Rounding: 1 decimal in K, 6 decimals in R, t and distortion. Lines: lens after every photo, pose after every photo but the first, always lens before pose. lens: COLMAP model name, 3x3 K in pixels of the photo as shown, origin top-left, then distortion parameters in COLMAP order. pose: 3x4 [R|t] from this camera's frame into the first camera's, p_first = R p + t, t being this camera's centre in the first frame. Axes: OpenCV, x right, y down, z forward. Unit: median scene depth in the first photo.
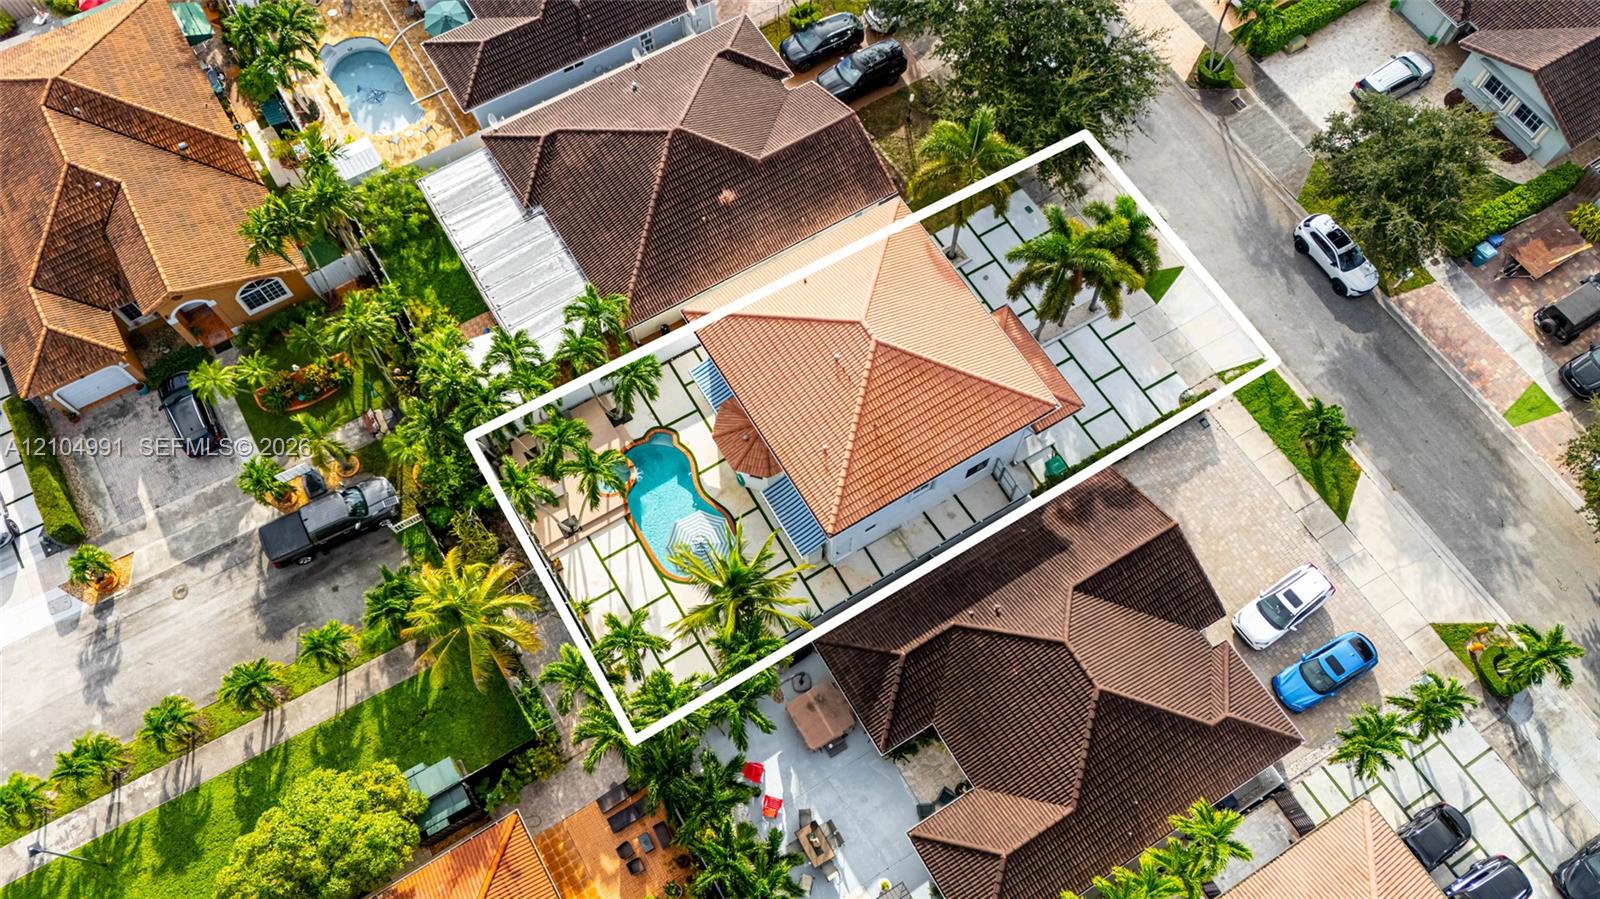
lens RADIAL K [[1053.1, 0, 800.0], [0, 1053.1, 449.5], [0, 0, 1]] dist [0.034195, -0.001648]
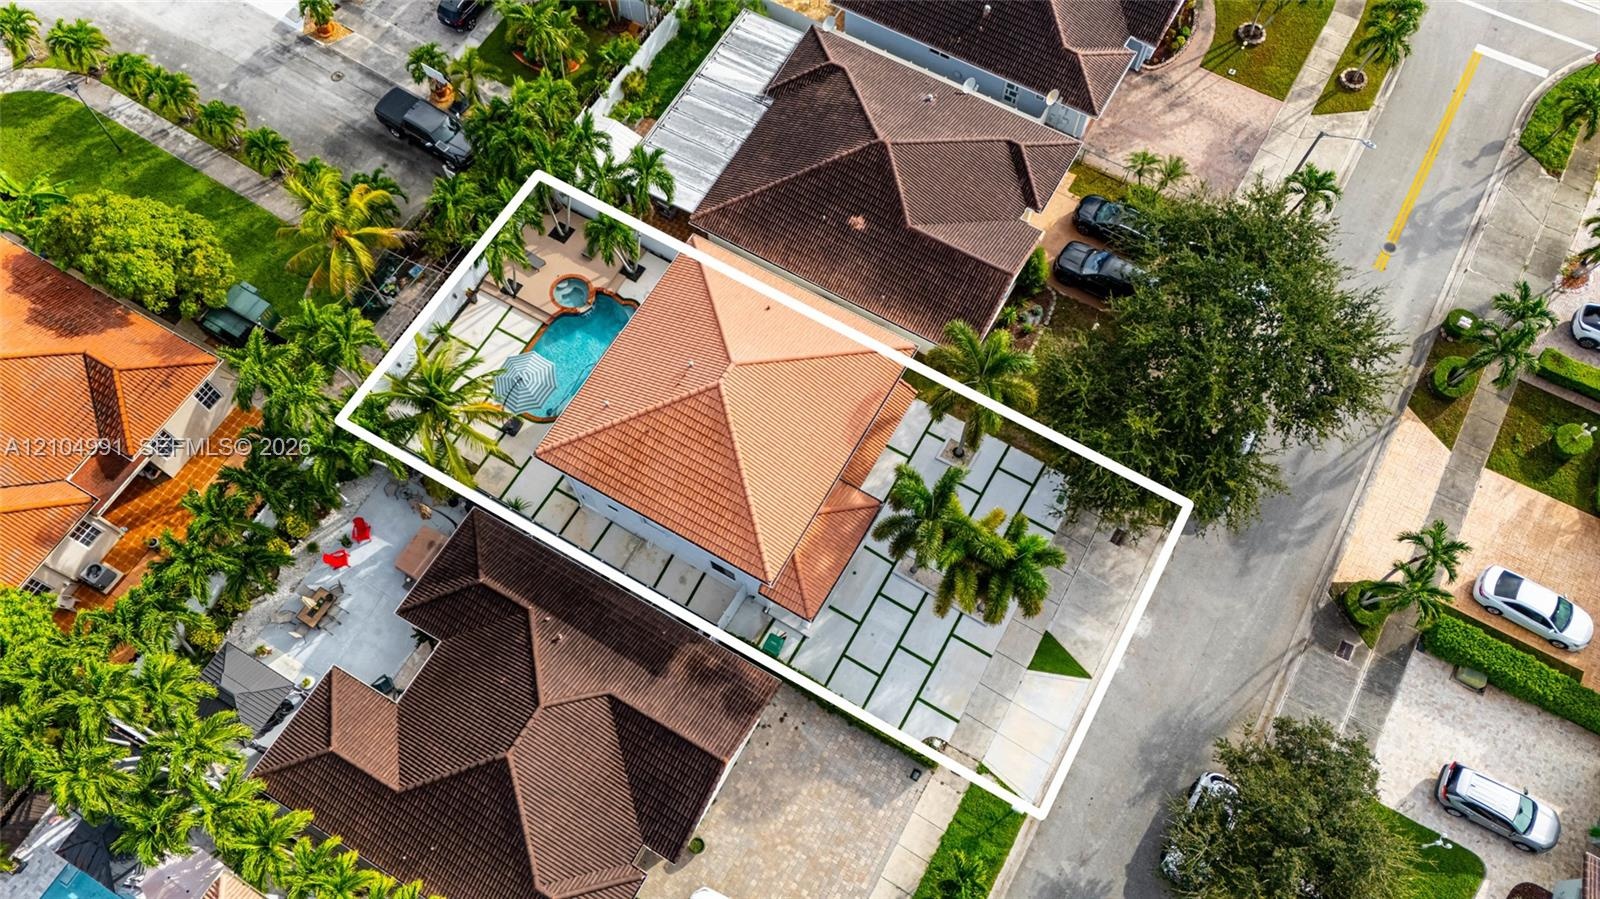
lens RADIAL K [[1053.1, 0, 800.0], [0, 1053.1, 449.5], [0, 0, 1]] dist [0.034195, -0.001648]
pose [[0.496701, 0.807977, -0.316955, 0.406207], [-0.807003, 0.564344, 0.173959, -0.260602], [0.319427, 0.169378, 0.932351, 0.107098]]
